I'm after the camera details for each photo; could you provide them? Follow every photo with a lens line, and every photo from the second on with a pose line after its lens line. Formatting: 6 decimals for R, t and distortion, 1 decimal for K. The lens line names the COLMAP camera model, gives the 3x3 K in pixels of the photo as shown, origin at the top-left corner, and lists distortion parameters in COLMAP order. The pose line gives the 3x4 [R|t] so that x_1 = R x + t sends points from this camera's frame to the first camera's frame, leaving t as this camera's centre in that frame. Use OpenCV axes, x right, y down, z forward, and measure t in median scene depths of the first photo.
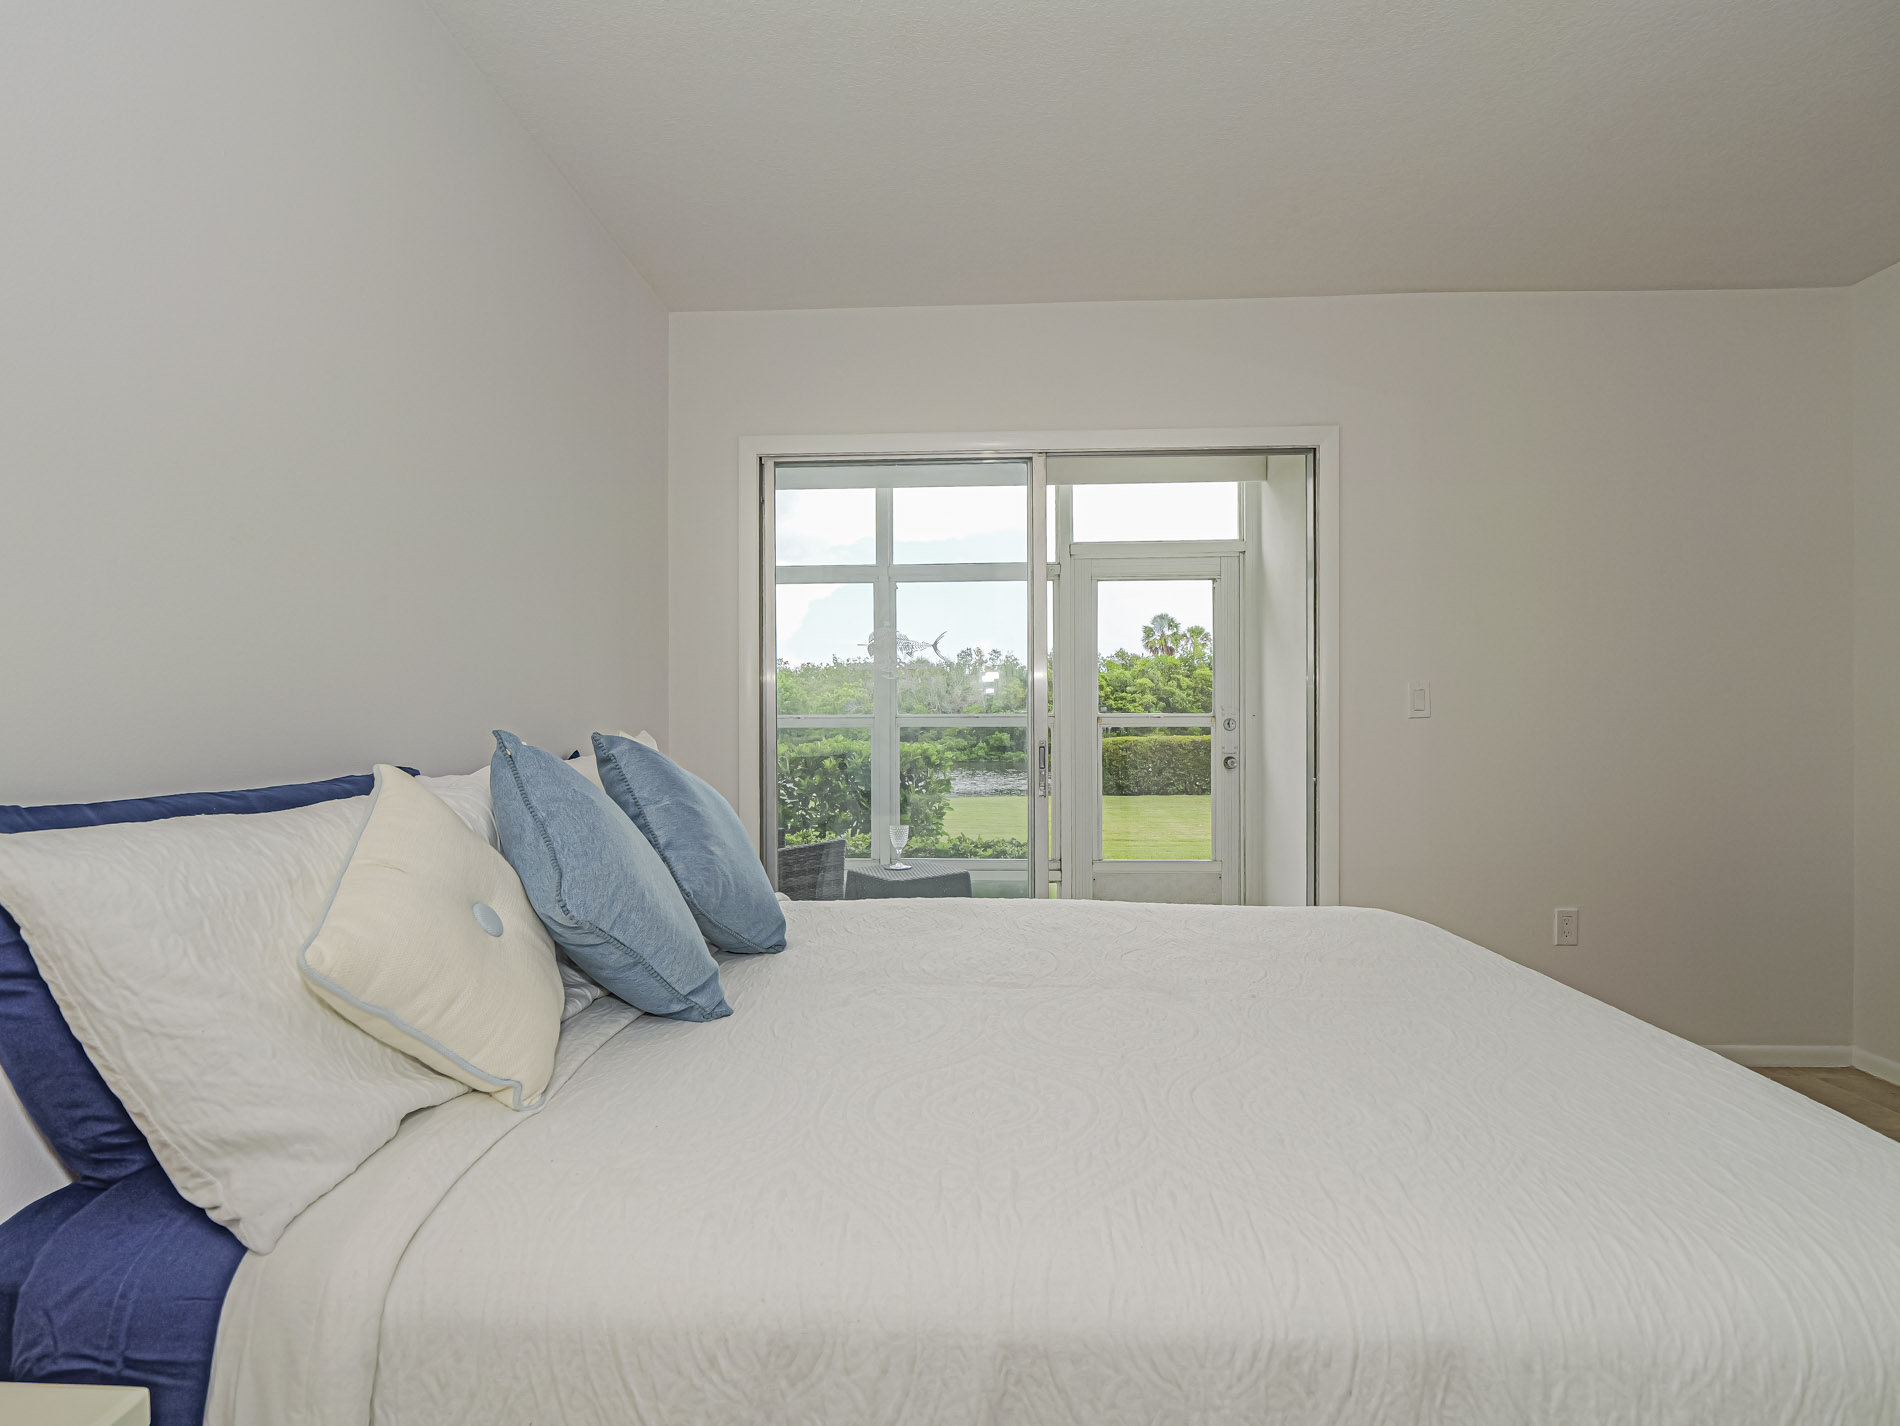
lens RADIAL K [[935.4, 0, 950.0], [0, 935.4, 713.0], [0, 0, 1]] dist [-0.000835, -0.005447]
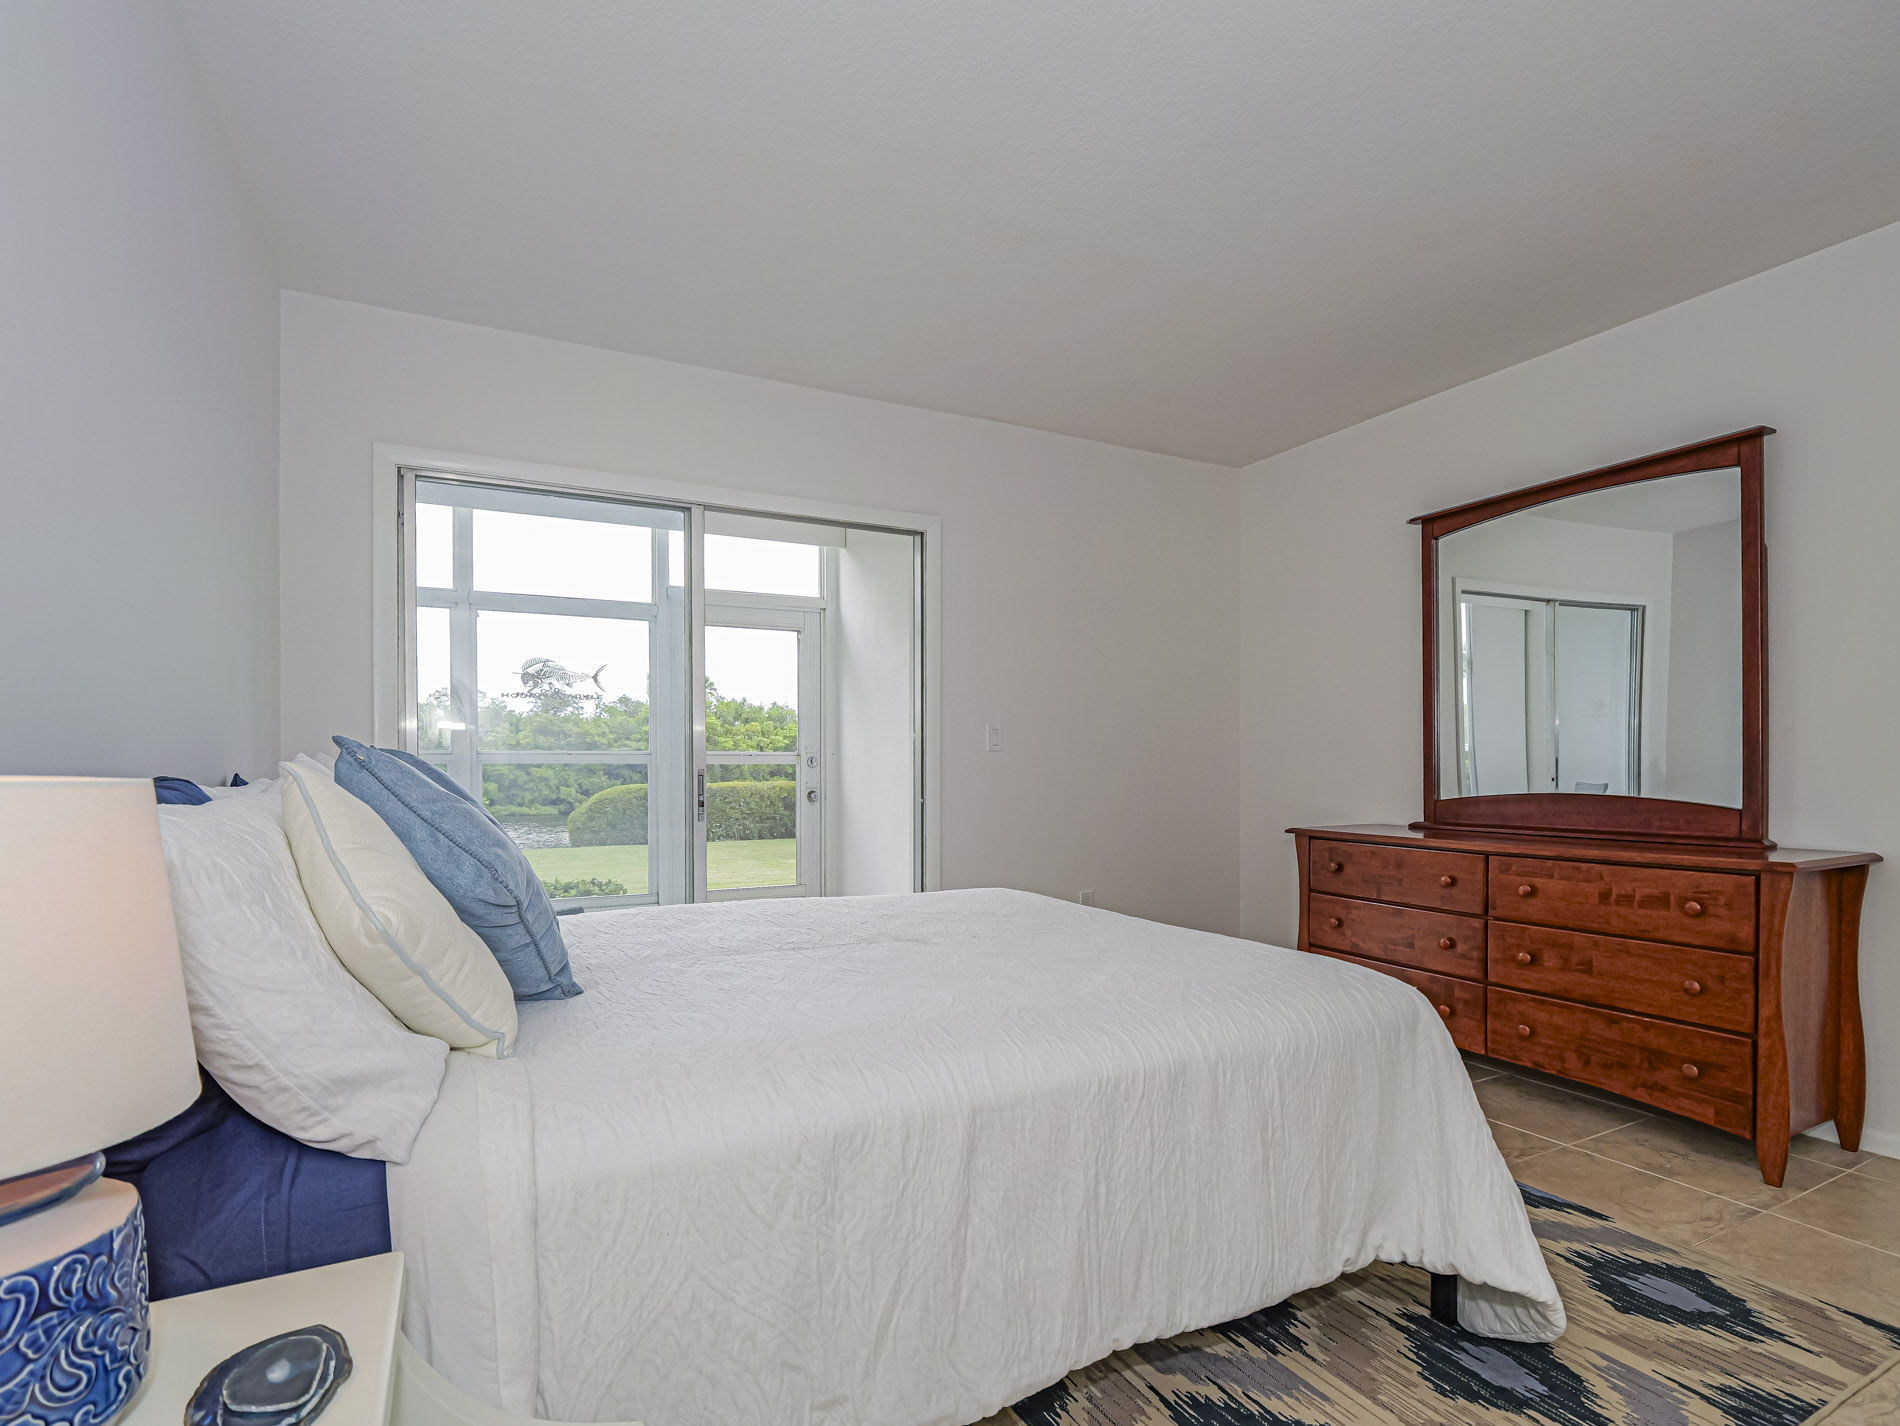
lens RADIAL K [[938.8, 0, 954.1], [0, 938.8, 765.0], [0, 0, 1]] dist [-0.000636, -0.000352]
pose [[0.864441, 0.001901, 0.502730, -0.193981], [-0.003161, 0.999994, 0.001653, 0.021562], [-0.502724, -0.003018, 0.864442, -0.092311]]
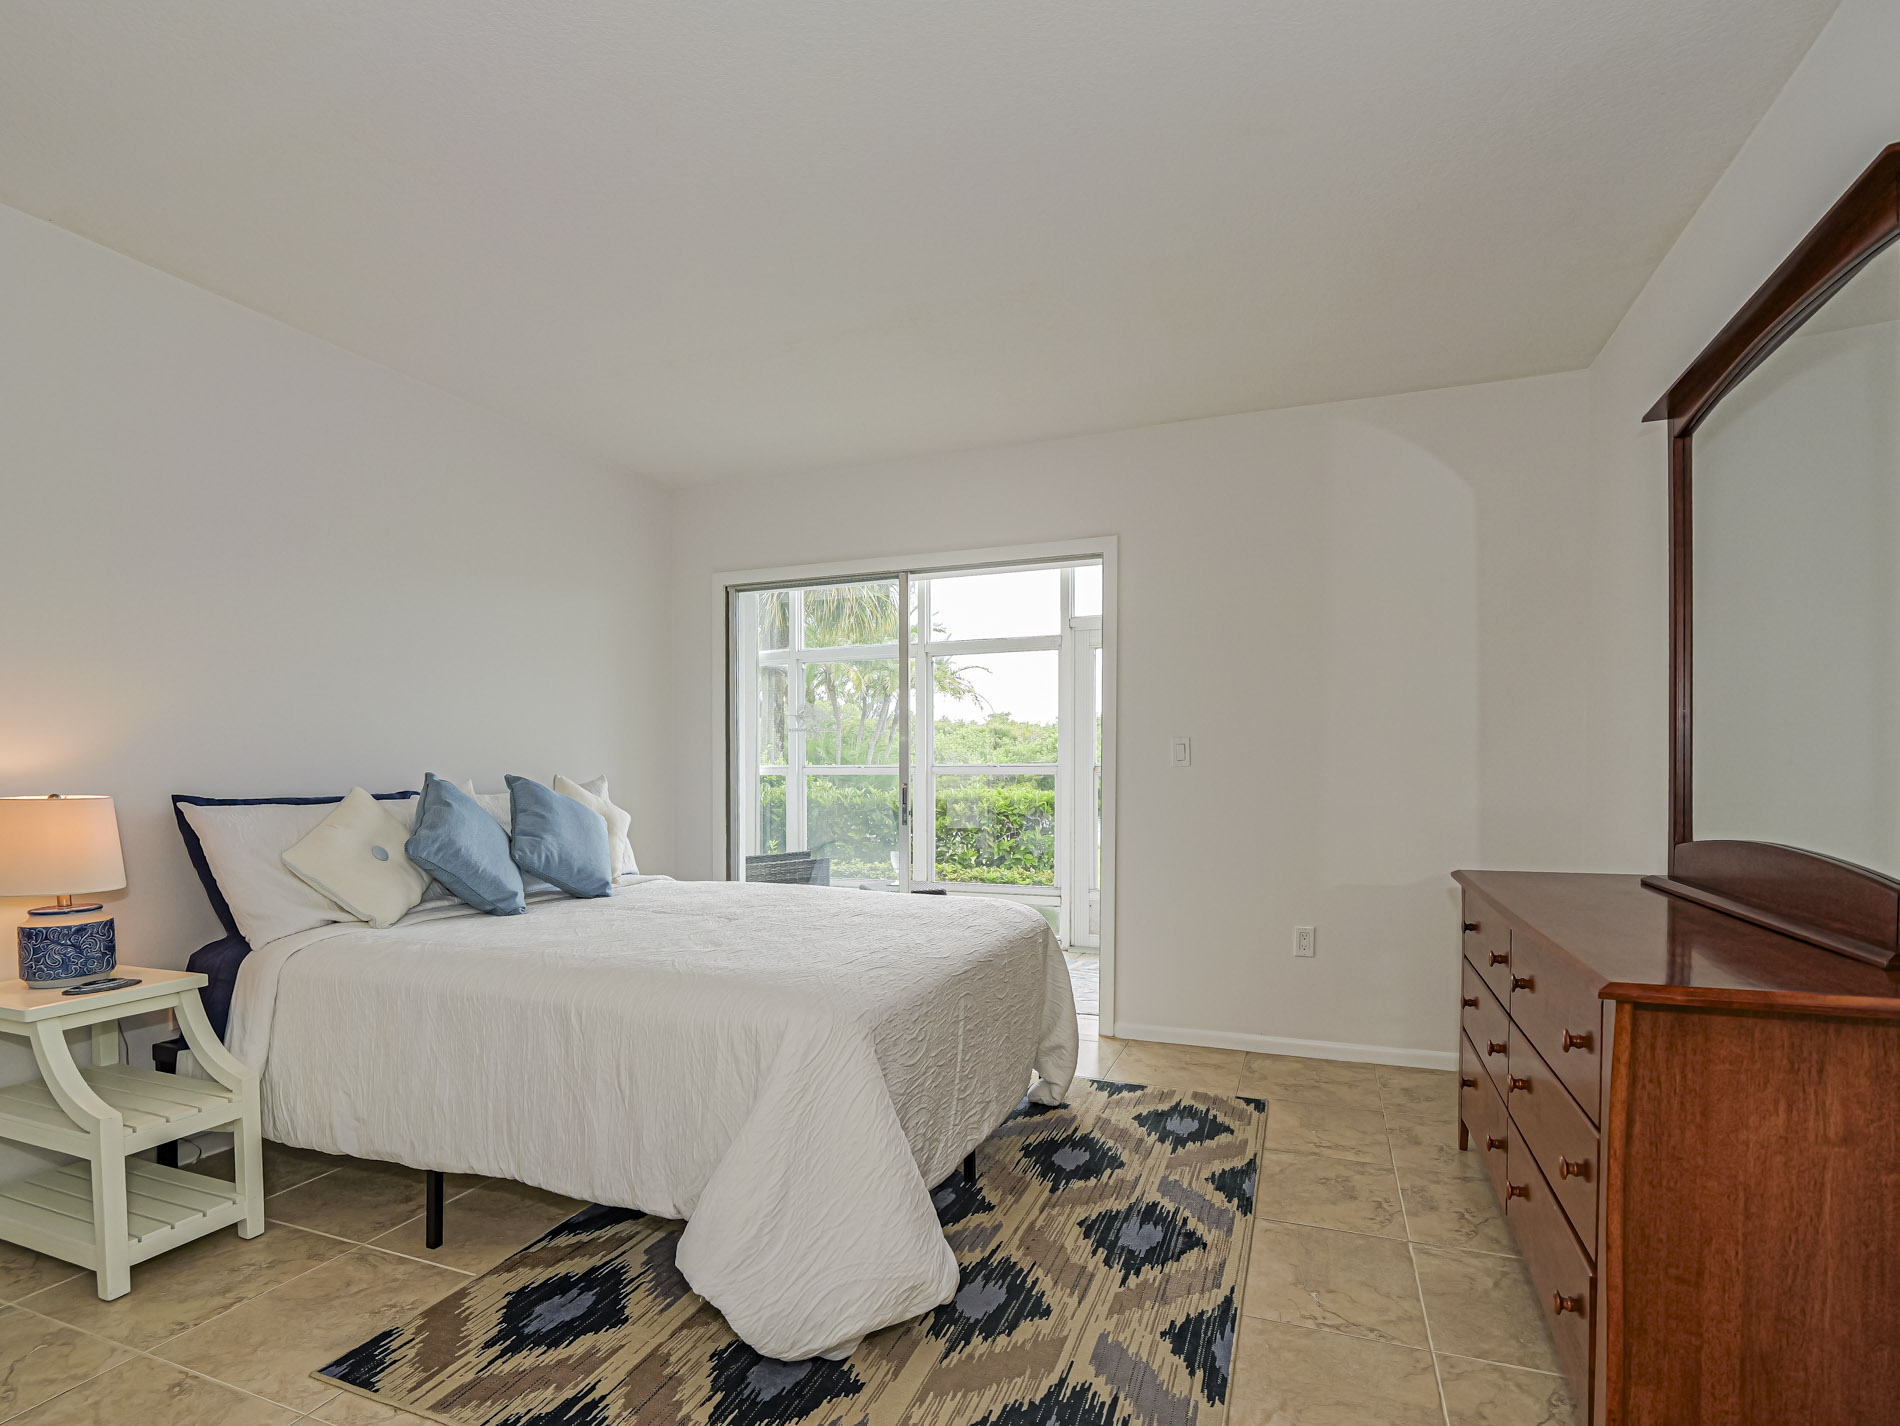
lens RADIAL K [[937.8, 0, 945.3], [0, 937.8, 784.2], [0, 0, 1]] dist [-0.018738, -0.000093]
pose [[0.946371, 0.006587, -0.323014, 0.582771], [0.000207, 0.999780, 0.020995, 0.001625], [0.323081, -0.019936, 0.946161, -0.267056]]
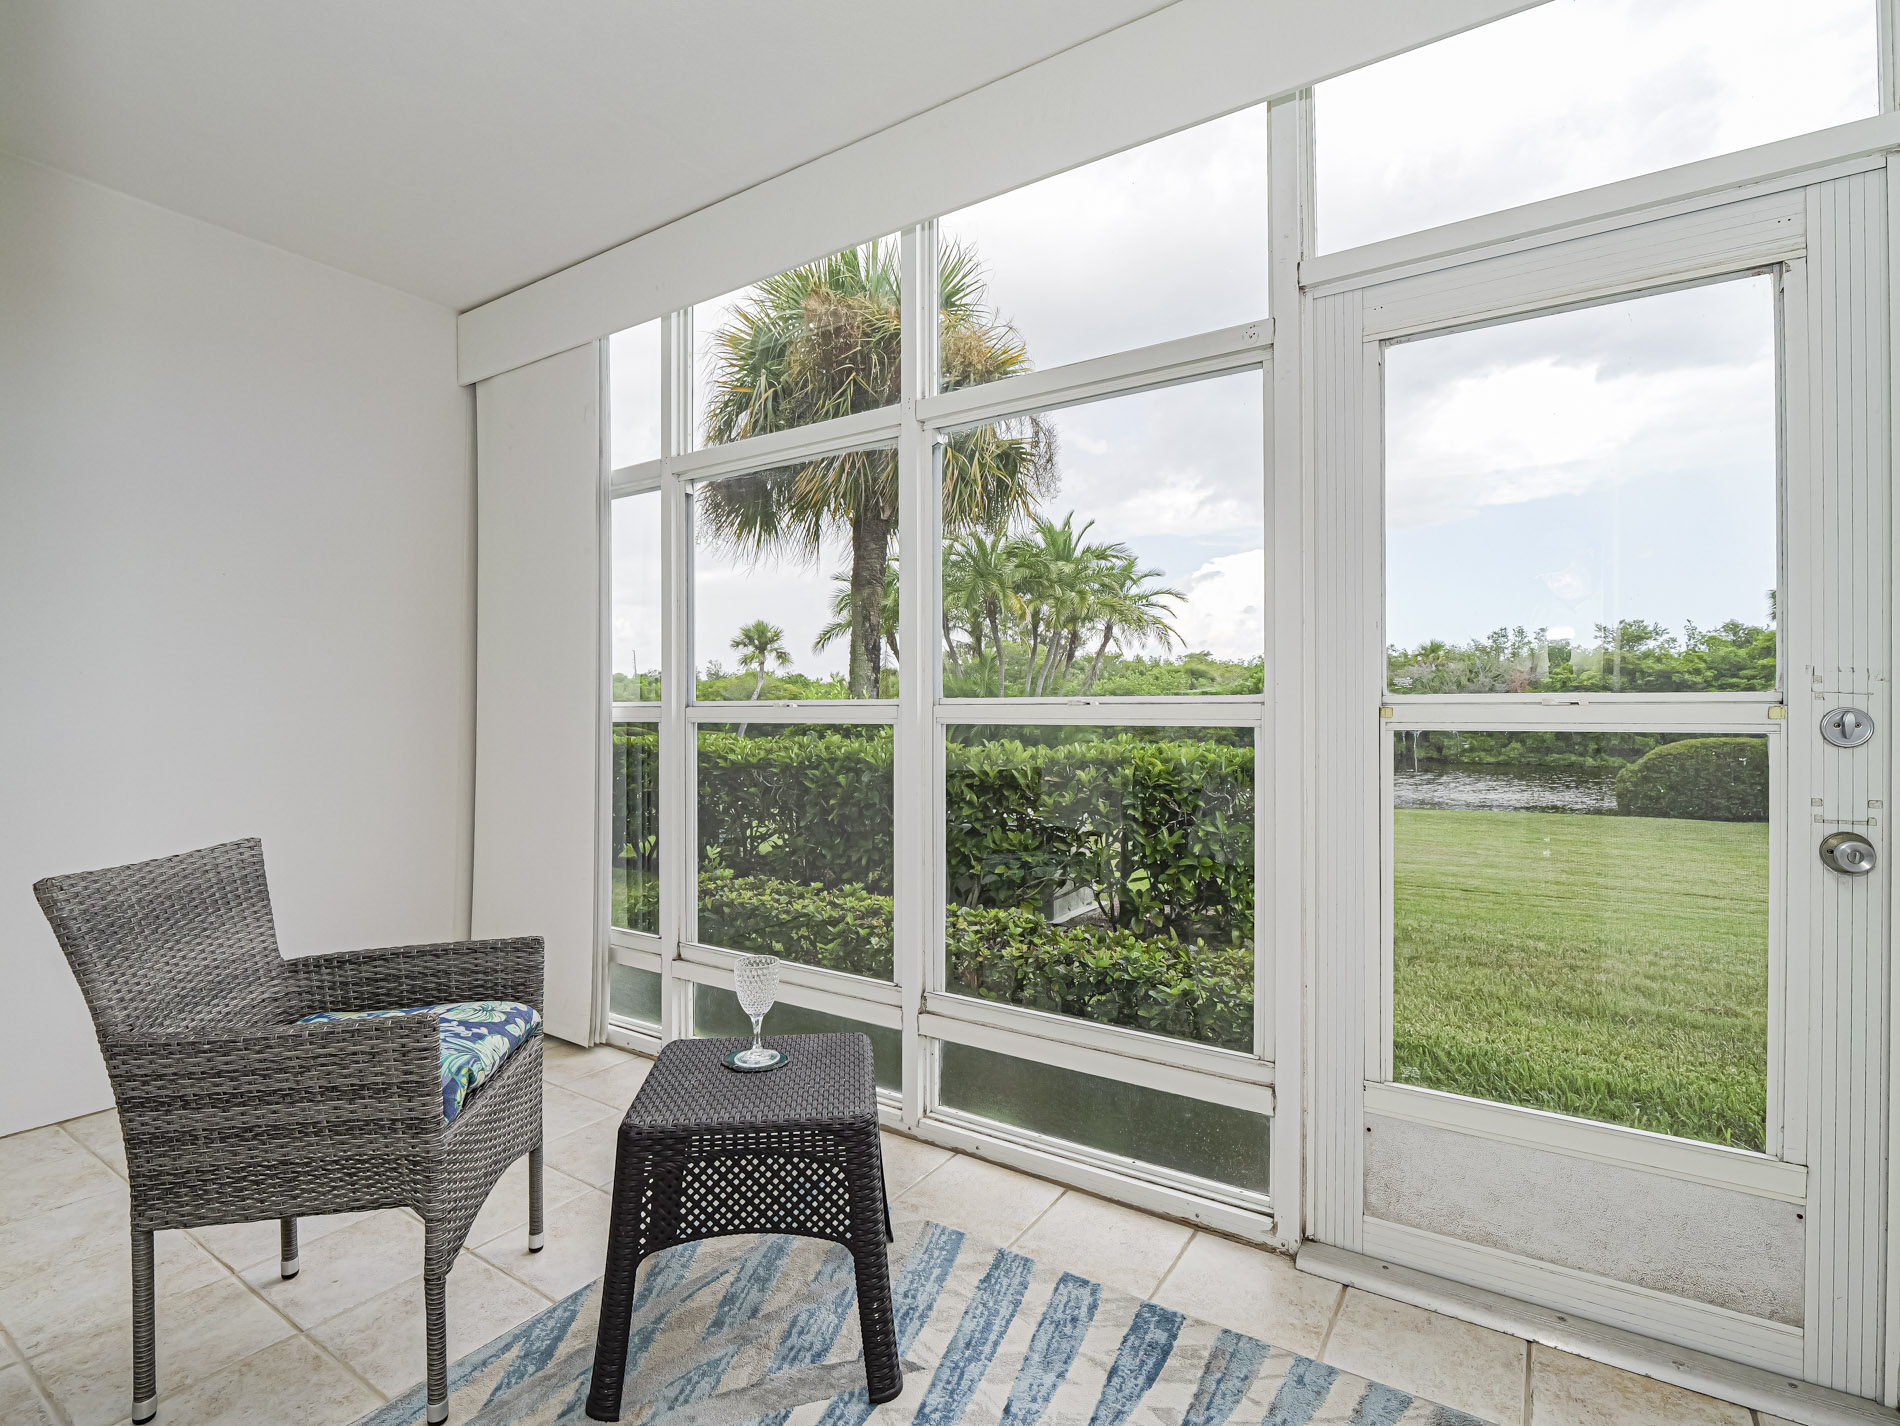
lens RADIAL K [[913.3, 0, 943.0], [0, 913.3, 705.8], [0, 0, 1]] dist [-0.017496, -0.000480]
pose [[0.855140, -0.003500, -0.518385, 0.318332], [0.002869, 0.999994, -0.002019, 0.010307], [0.518389, 0.000239, 0.855145, 0.967909]]
